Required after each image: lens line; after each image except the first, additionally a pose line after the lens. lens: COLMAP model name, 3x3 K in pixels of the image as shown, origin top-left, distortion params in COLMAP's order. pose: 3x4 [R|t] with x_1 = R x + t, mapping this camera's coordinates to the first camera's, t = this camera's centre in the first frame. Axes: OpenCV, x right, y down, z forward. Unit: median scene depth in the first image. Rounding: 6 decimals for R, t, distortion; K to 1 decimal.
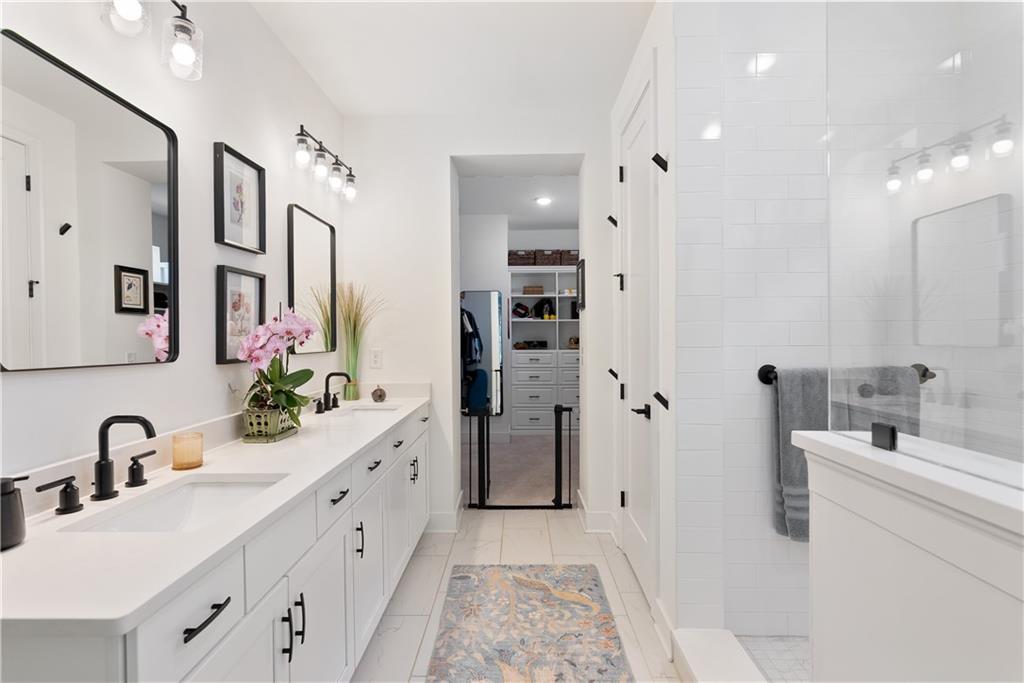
lens RADIAL K [[504.5, 0, 511.6], [0, 504.5, 340.9], [0, 0, 1]] dist [-0.006837, 0.003324]
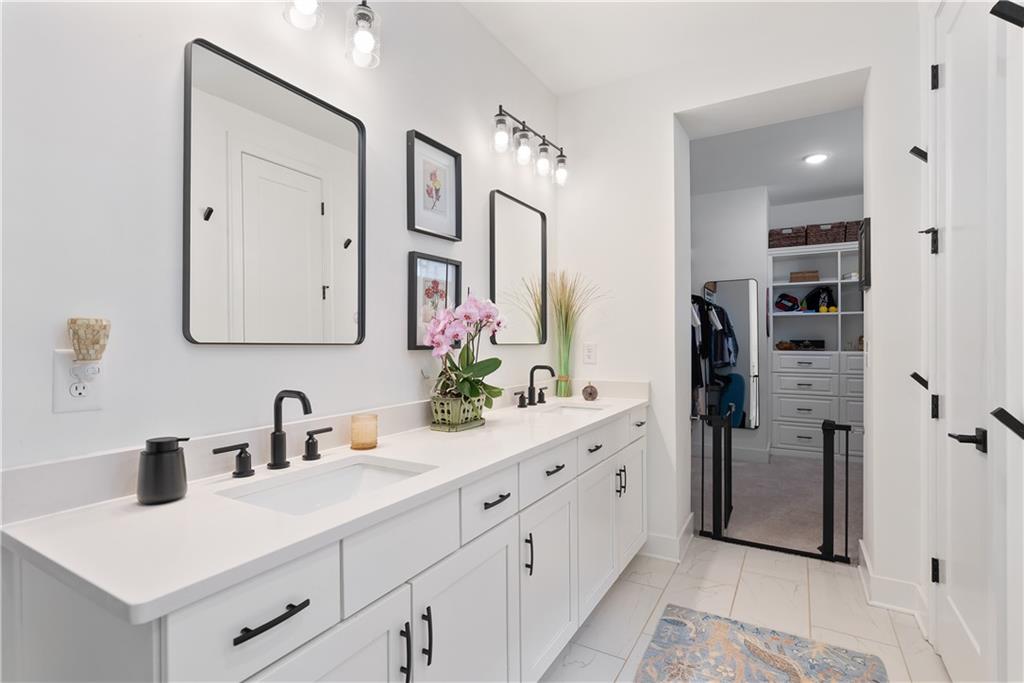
lens RADIAL K [[504.5, 0, 498.9], [0, 504.5, 342.7], [0, 0, 1]] dist [-0.006837, 0.003324]
pose [[0.864996, 0.005525, -0.501747, 0.057948], [-0.007745, 0.999967, -0.002341, 0.023621], [0.501718, 0.005911, 0.865011, 0.150259]]
